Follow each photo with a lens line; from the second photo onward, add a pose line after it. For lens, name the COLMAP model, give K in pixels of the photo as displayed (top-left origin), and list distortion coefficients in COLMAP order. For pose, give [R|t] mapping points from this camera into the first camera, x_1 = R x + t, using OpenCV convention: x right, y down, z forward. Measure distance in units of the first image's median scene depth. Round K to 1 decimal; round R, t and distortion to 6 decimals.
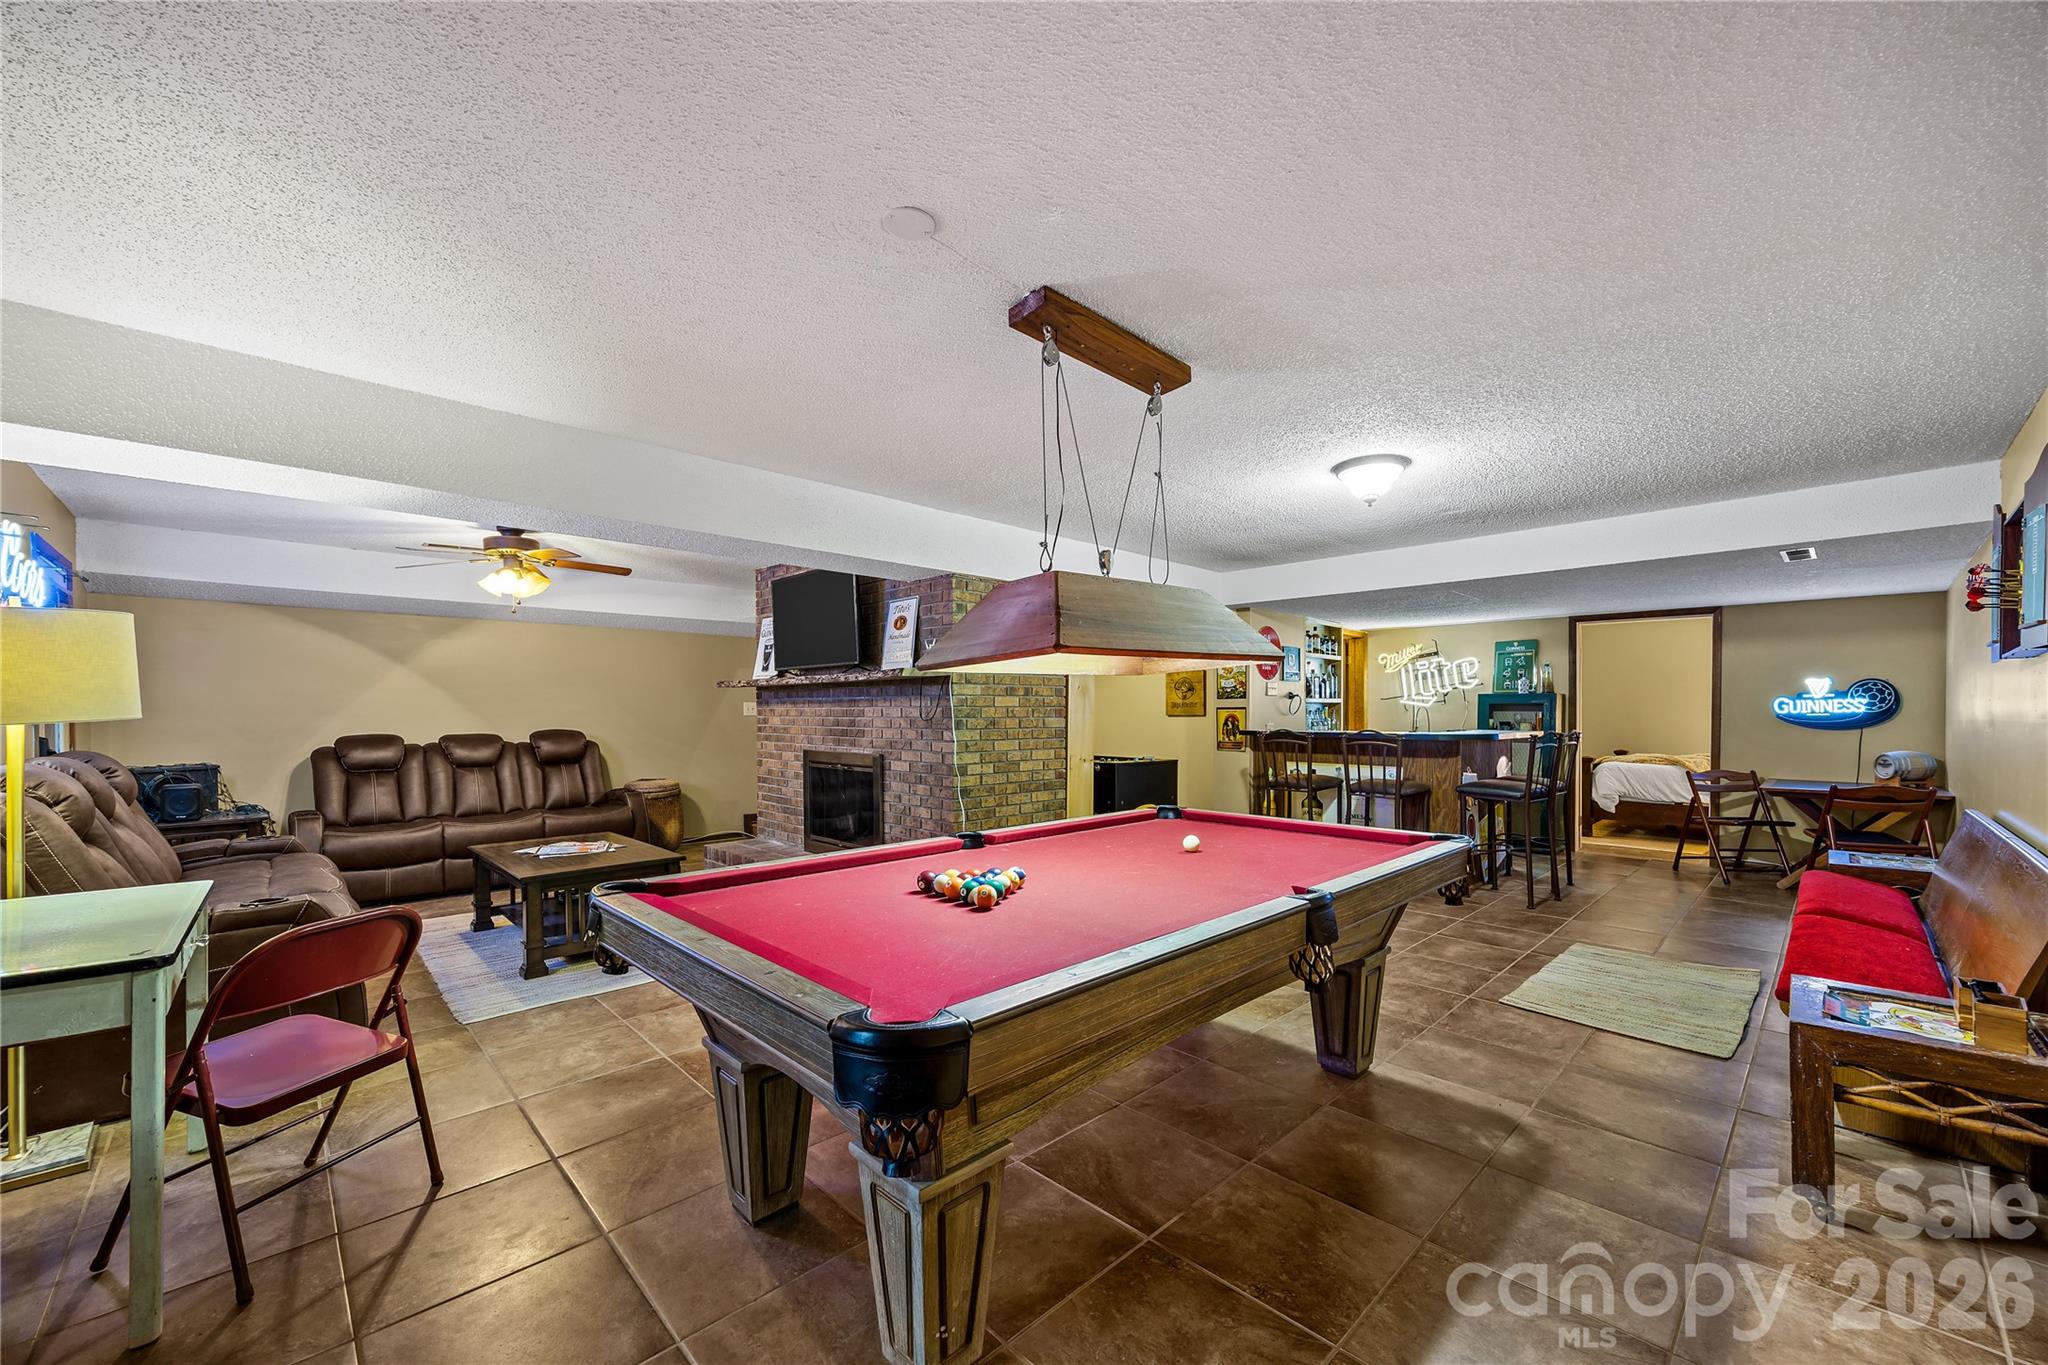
lens RADIAL K [[793.0, 0, 1023.2], [0, 793.0, 708.1], [0, 0, 1]] dist [-0.002586, -0.000027]
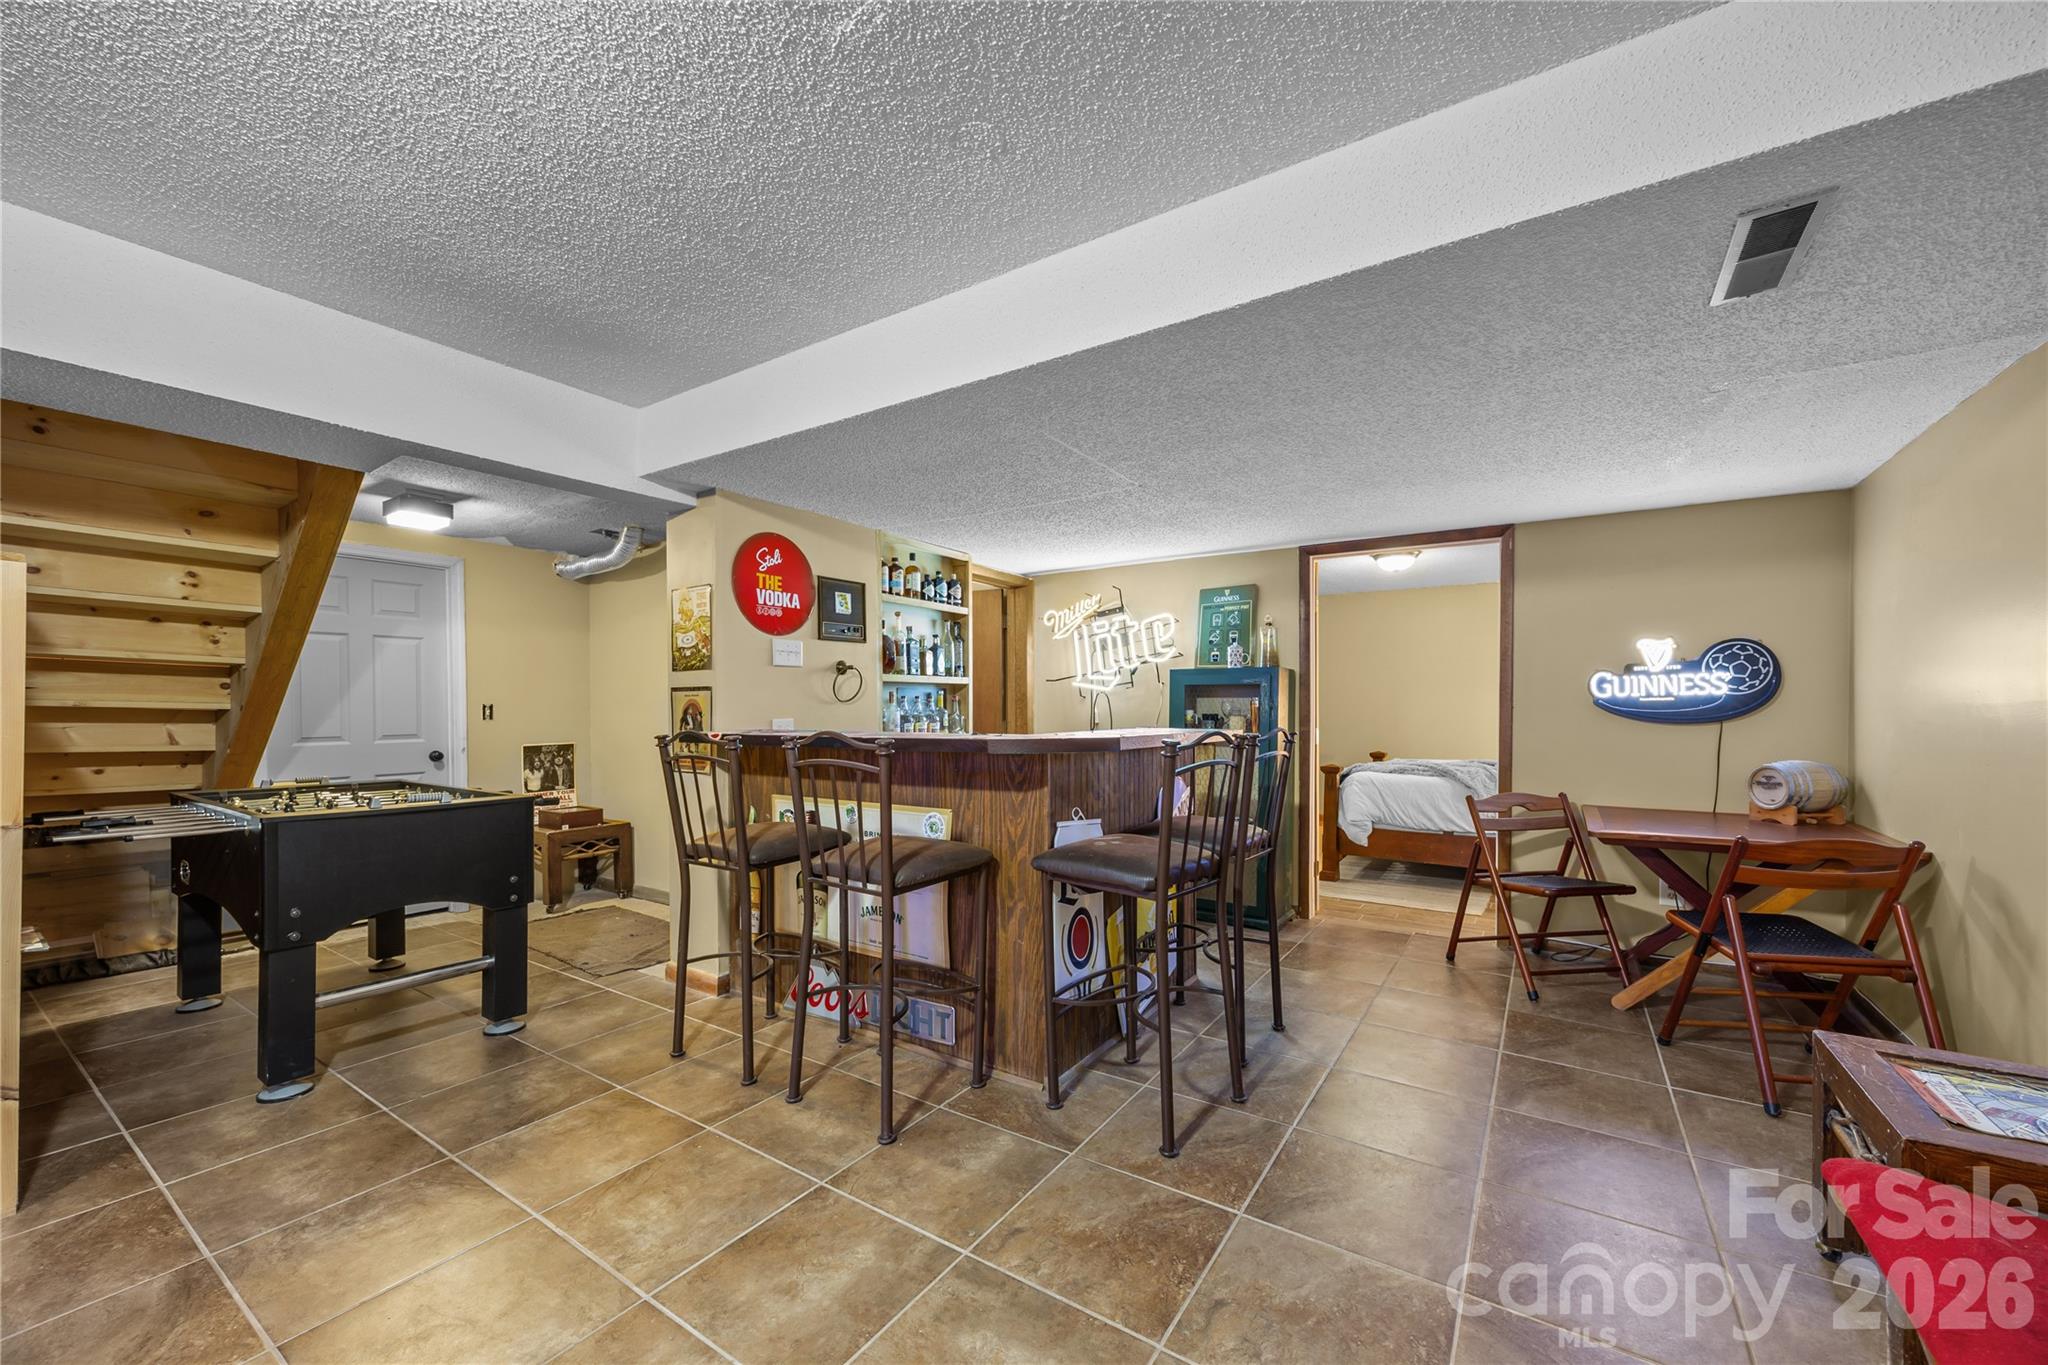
lens RADIAL K [[793.0, 0, 1023.7], [0, 793.0, 704.6], [0, 0, 1]] dist [-0.002586, -0.000027]
pose [[0.976826, -0.001380, 0.214029, 0.343453], [0.001398, 0.999999, 0.000067, 0.009708], [-0.214029, 0.000234, 0.976827, 0.435762]]
